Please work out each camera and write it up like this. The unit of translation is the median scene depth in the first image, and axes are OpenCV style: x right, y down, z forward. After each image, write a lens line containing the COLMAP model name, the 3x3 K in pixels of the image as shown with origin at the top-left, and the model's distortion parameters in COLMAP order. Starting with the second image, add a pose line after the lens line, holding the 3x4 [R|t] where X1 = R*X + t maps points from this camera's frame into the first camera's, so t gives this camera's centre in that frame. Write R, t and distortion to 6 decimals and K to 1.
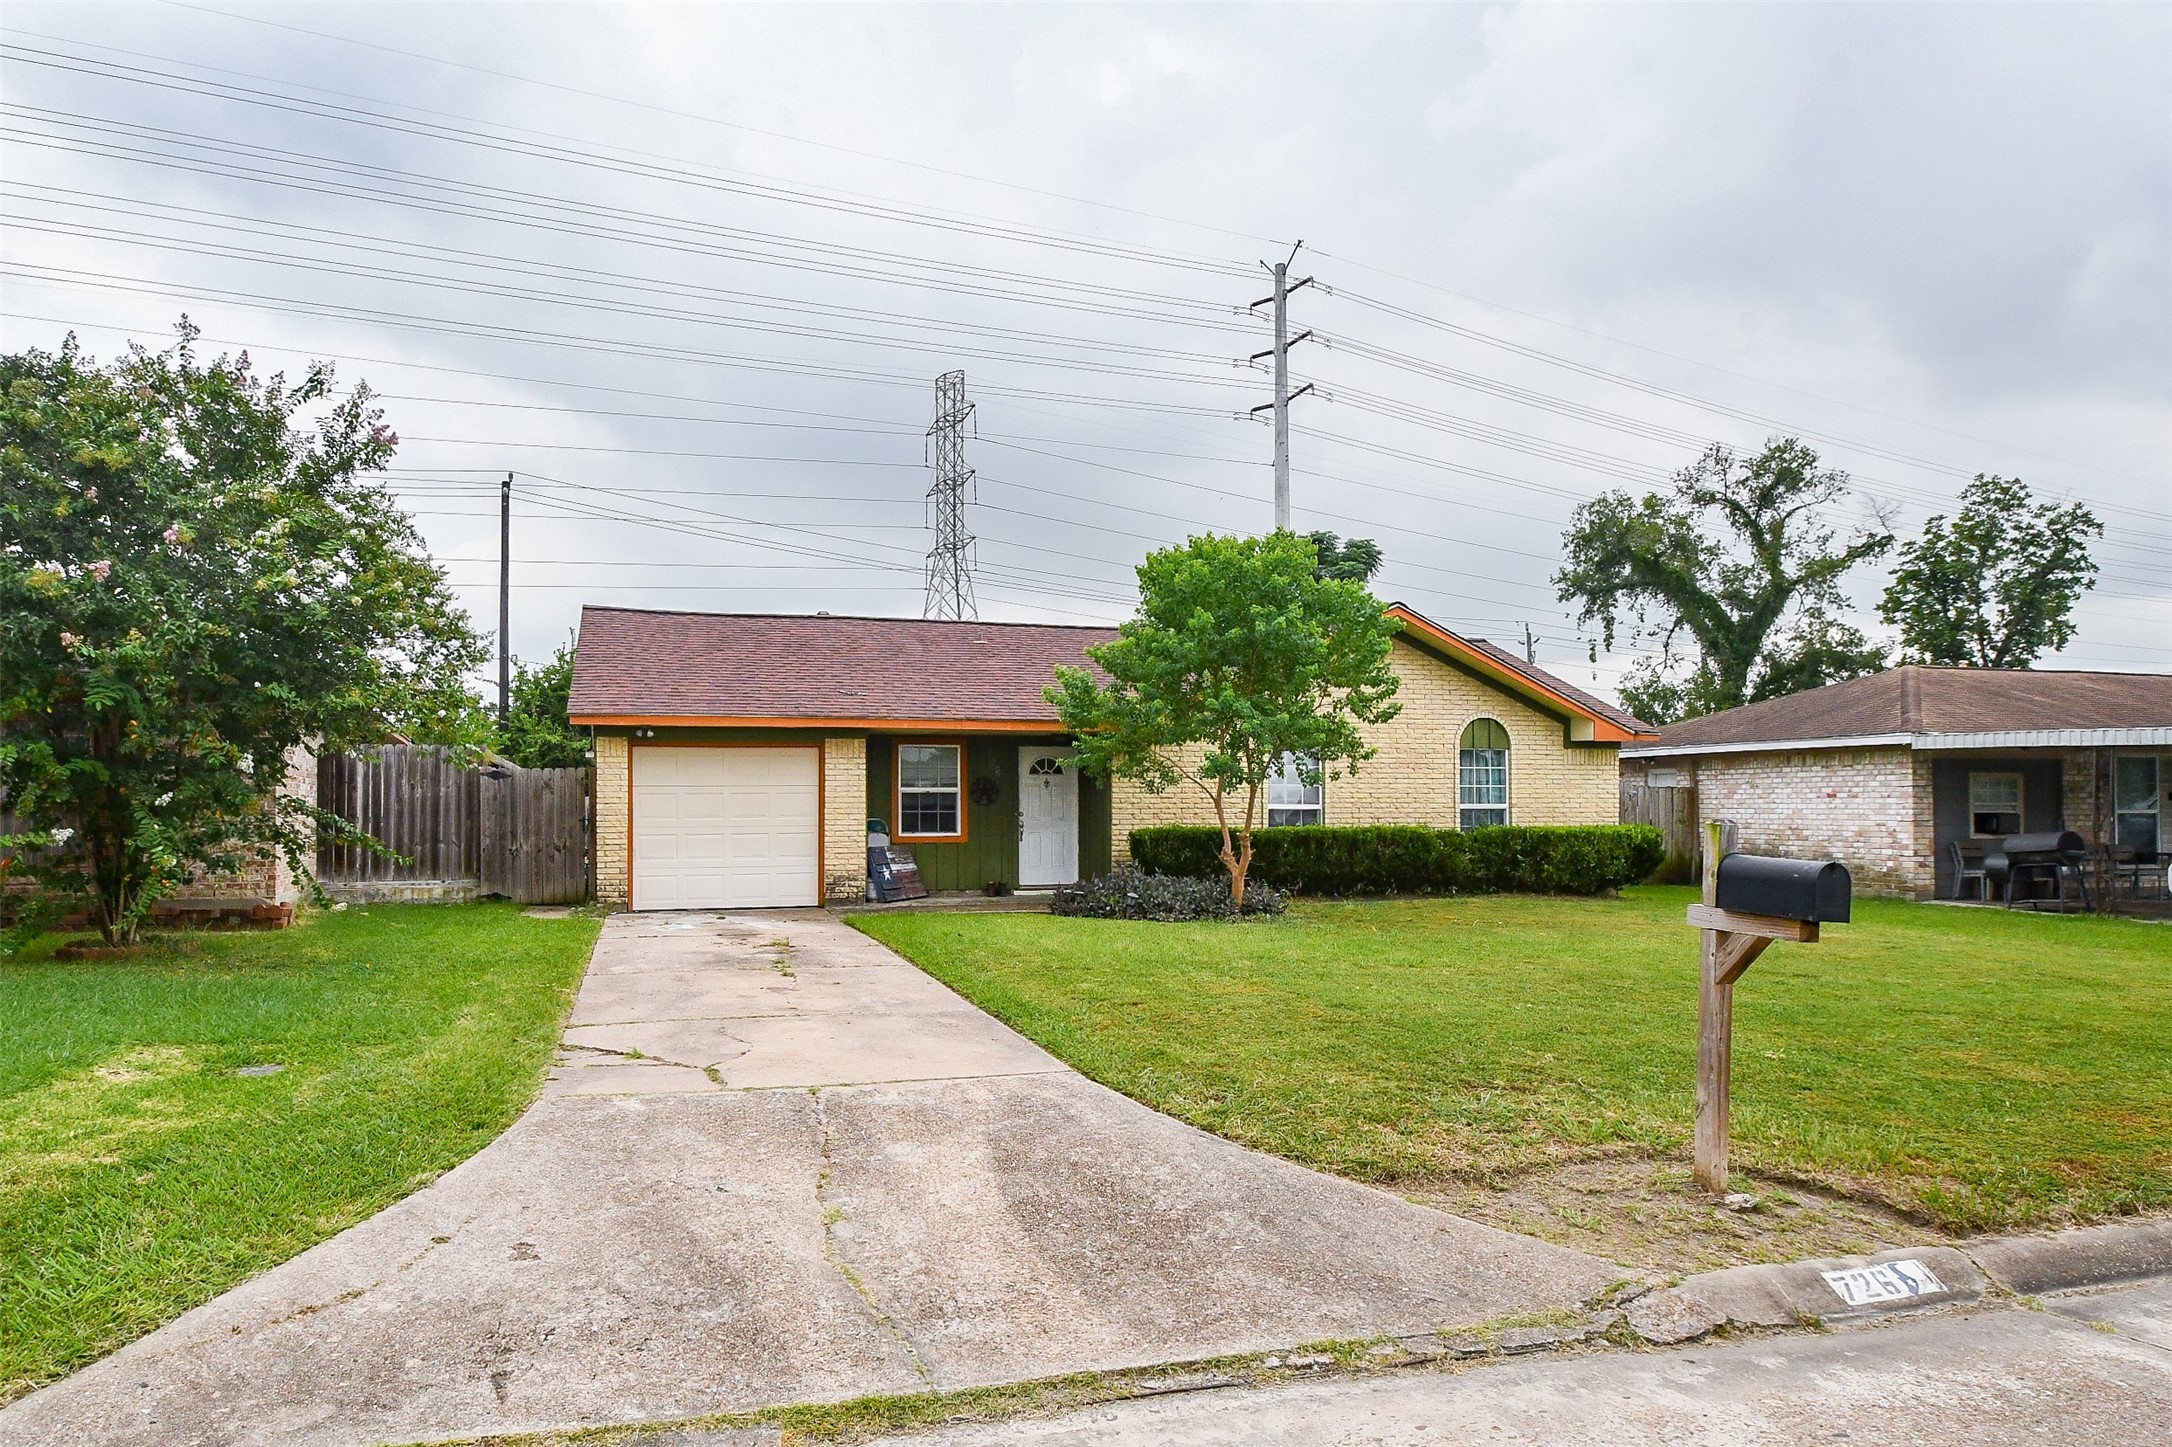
lens RADIAL K [[1151.7, 0, 1024.5], [0, 1151.7, 784.3], [0, 0, 1]] dist [-0.030043, 0.003657]
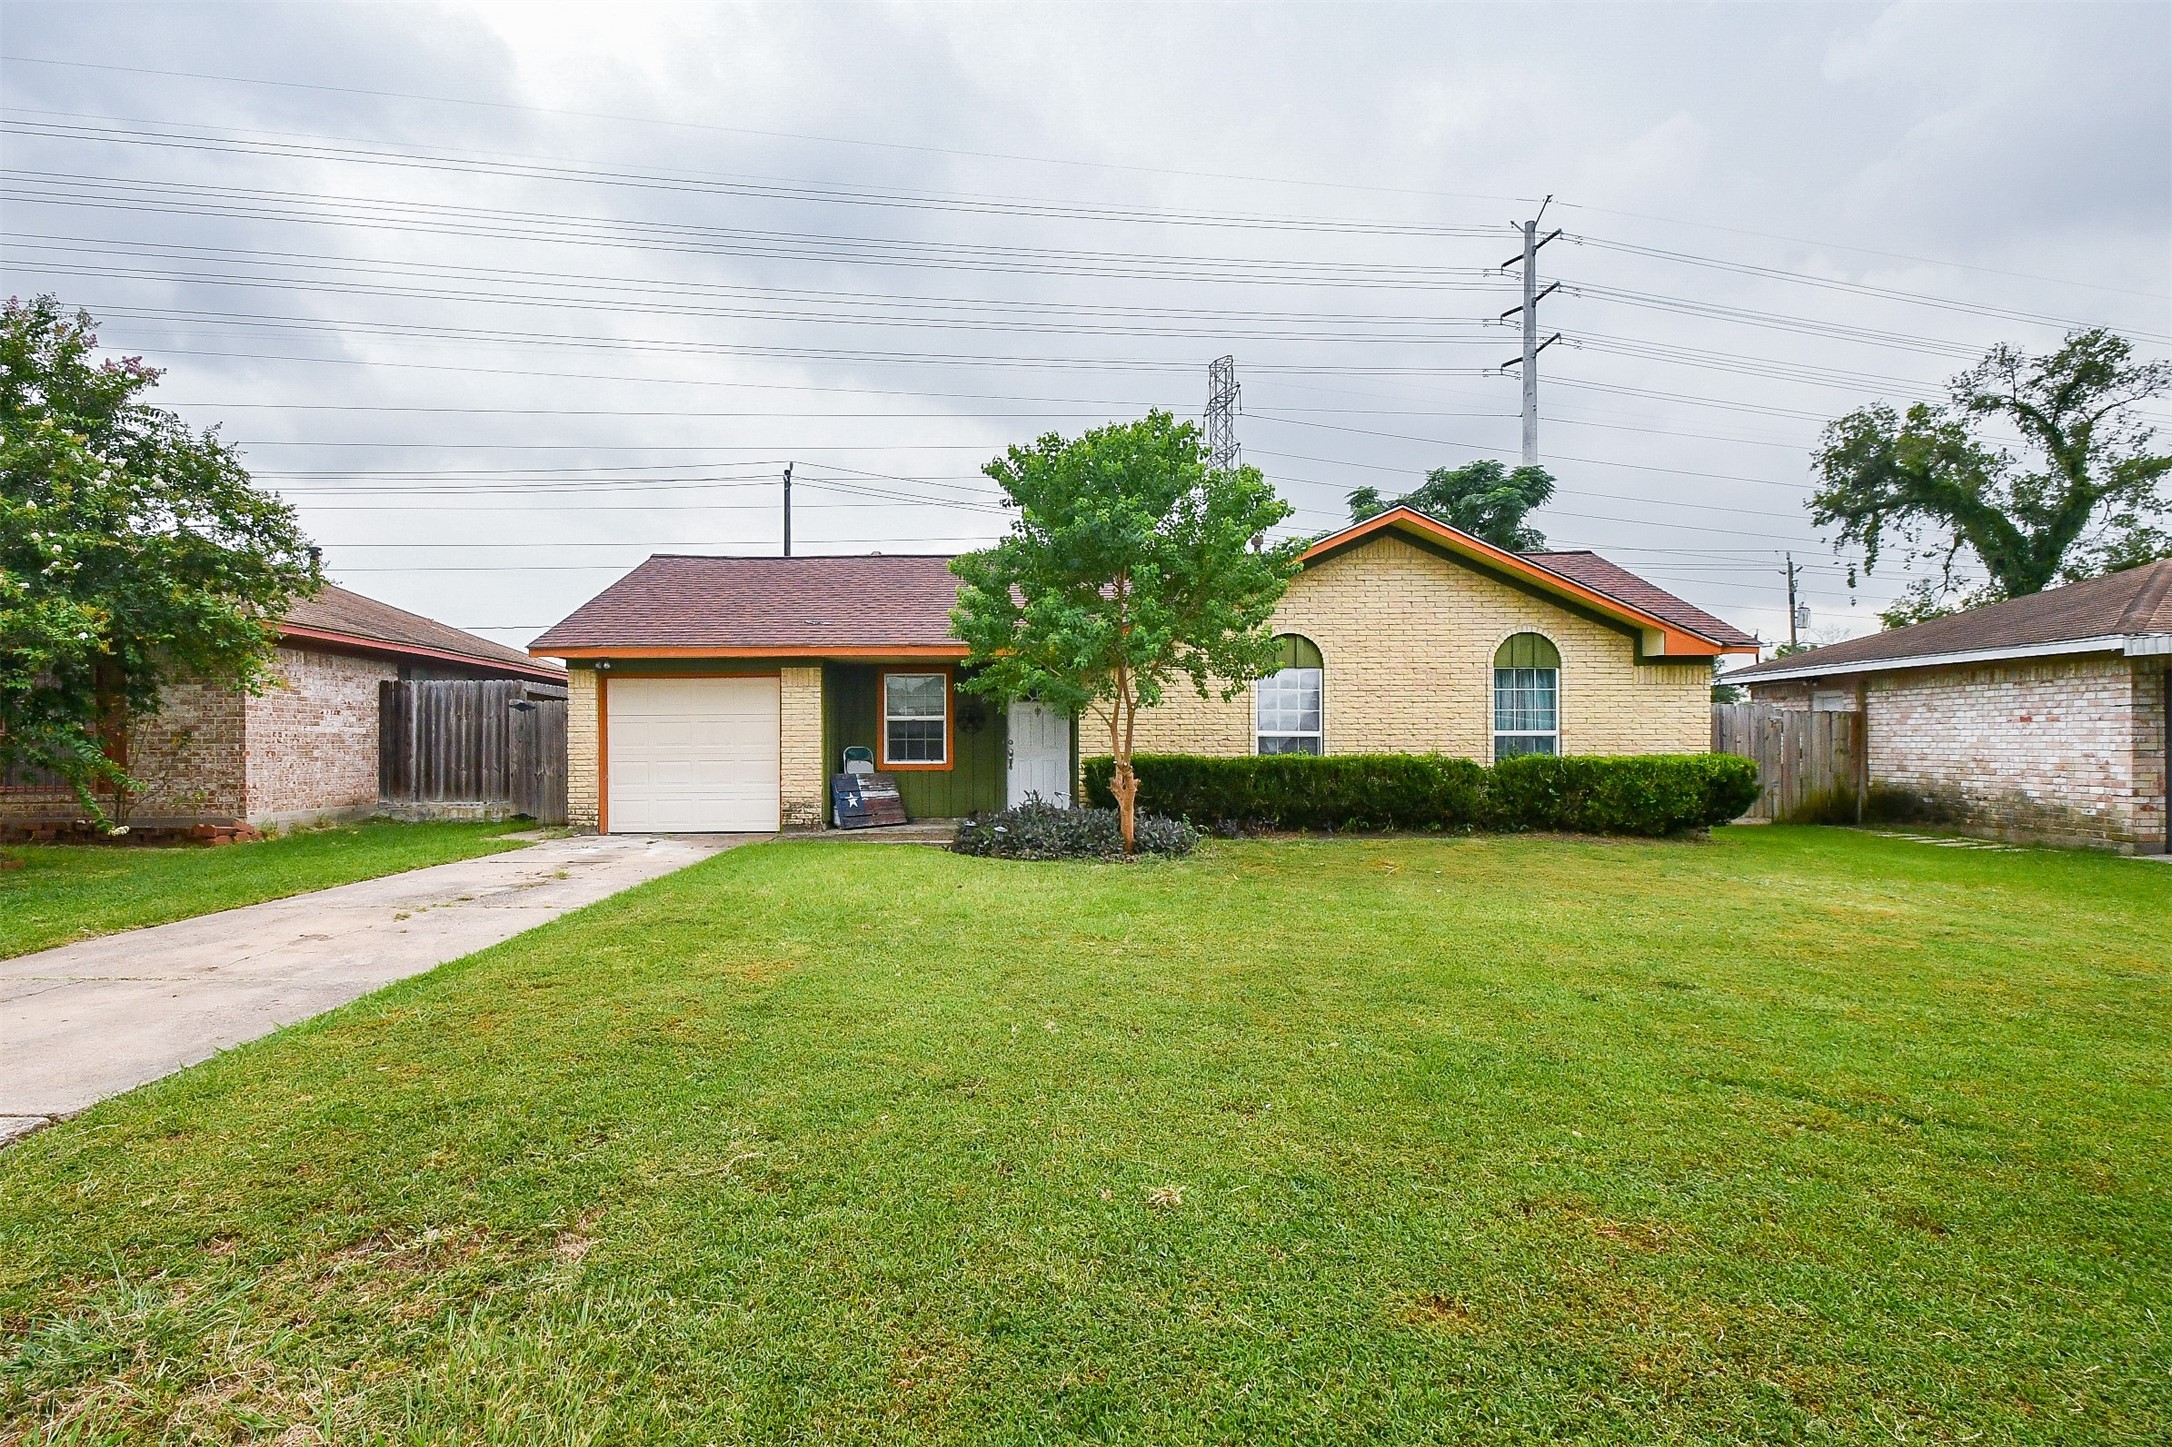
lens RADIAL K [[966.8, 0, 1081.3], [0, 966.8, 736.8], [0, 0, 1]] dist [-0.003948, -0.005985]
pose [[0.969321, -0.002344, -0.245787, 0.246003], [0.006557, 0.999845, 0.016326, 0.007564], [0.245710, -0.017437, 0.969186, 0.192952]]
